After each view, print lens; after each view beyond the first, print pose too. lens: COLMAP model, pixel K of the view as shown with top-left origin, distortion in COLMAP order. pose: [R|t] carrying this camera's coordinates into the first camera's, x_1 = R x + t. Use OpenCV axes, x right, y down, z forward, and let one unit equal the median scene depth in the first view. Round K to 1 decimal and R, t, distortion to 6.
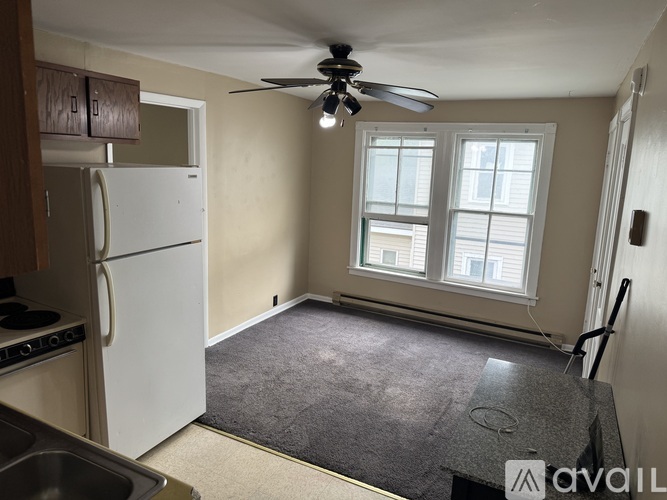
lens RADIAL K [[474.7, 0, 333.5], [0, 474.7, 250.0], [0, 0, 1]] dist [0.080990, -0.101560]
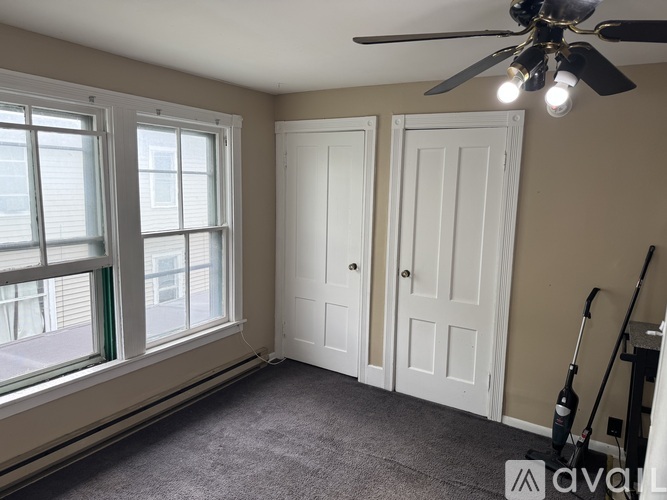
lens RADIAL K [[474.7, 0, 333.5], [0, 474.7, 250.0], [0, 0, 1]] dist [0.080990, -0.101560]
pose [[0.078745, -0.181612, 0.980212, -0.360641], [0.166879, 0.971792, 0.166646, -0.132912], [-0.982828, 0.150455, 0.106831, 0.706985]]
